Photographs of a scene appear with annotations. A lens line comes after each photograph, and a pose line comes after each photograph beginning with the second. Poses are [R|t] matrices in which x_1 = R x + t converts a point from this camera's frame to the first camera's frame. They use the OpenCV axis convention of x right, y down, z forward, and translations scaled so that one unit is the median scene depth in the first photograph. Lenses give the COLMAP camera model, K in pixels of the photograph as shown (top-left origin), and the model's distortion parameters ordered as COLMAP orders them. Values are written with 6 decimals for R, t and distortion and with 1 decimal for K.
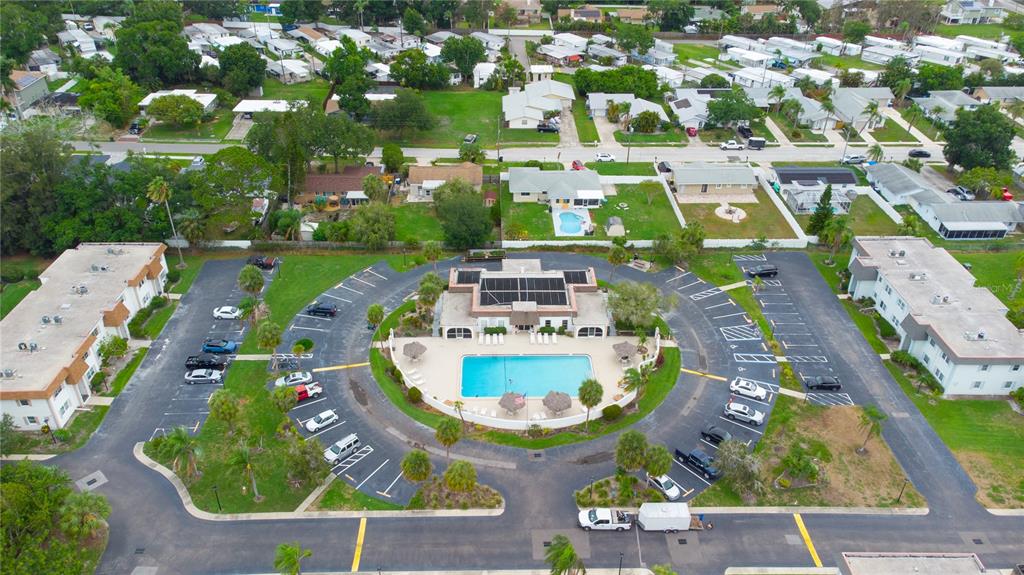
lens RADIAL K [[762.5, 0, 513.5], [0, 762.5, 282.1], [0, 0, 1]] dist [0.011251, 0.070276]
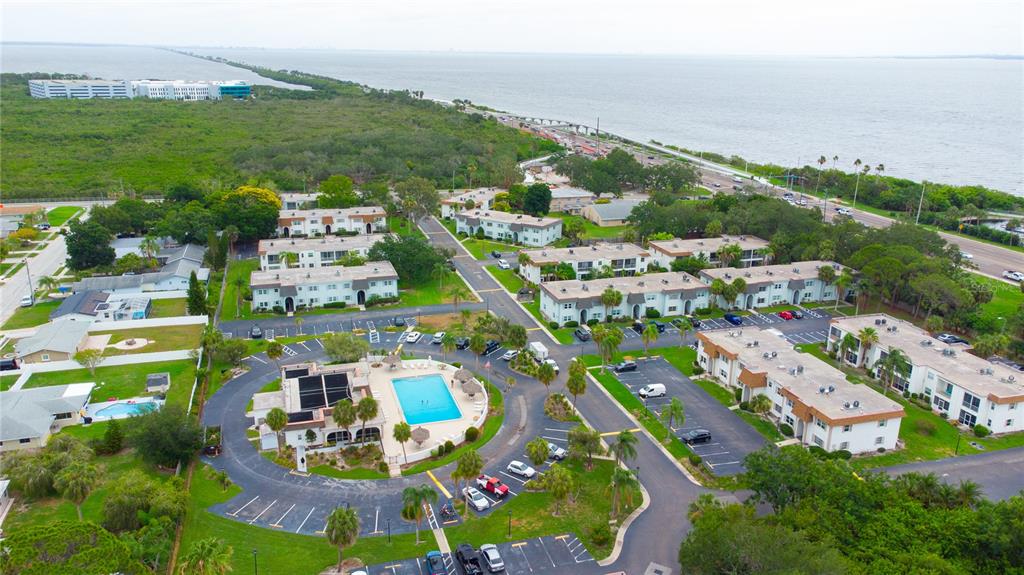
lens RADIAL K [[762.5, 0, 513.5], [0, 762.5, 282.1], [0, 0, 1]] dist [0.011251, 0.070276]
pose [[-0.266619, -0.290970, 0.918831, -0.998533], [0.493200, 0.777873, 0.389445, -0.393292], [-0.828051, 0.557001, -0.063889, 0.780292]]
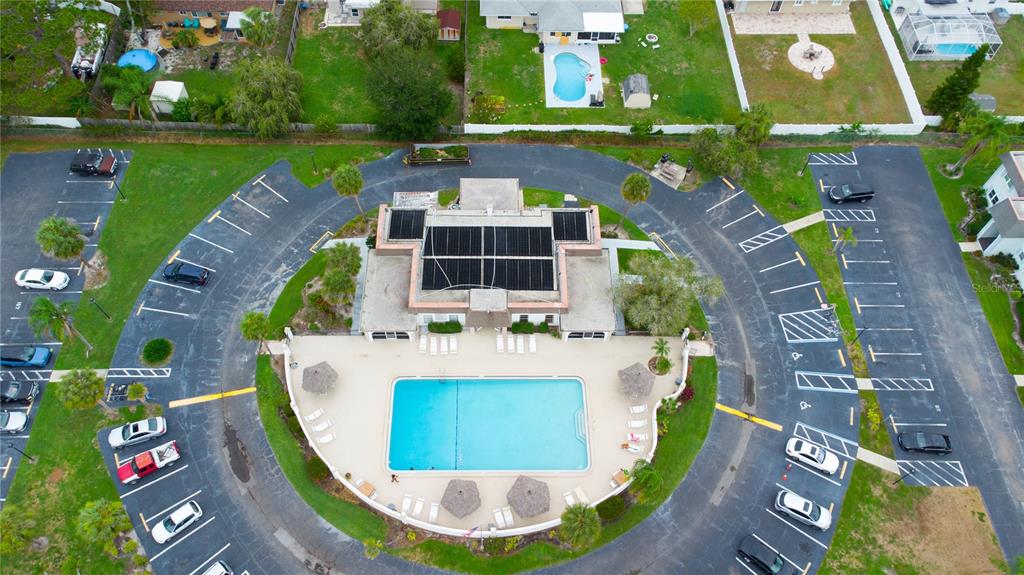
lens RADIAL K [[762.5, 0, 513.5], [0, 762.5, 282.1], [0, 0, 1]] dist [0.011251, 0.070276]
pose [[0.999806, 0.018372, 0.007156, 0.030202], [-0.019661, 0.901897, 0.431503, -0.256667], [0.001473, -0.431560, 0.902083, 0.405186]]
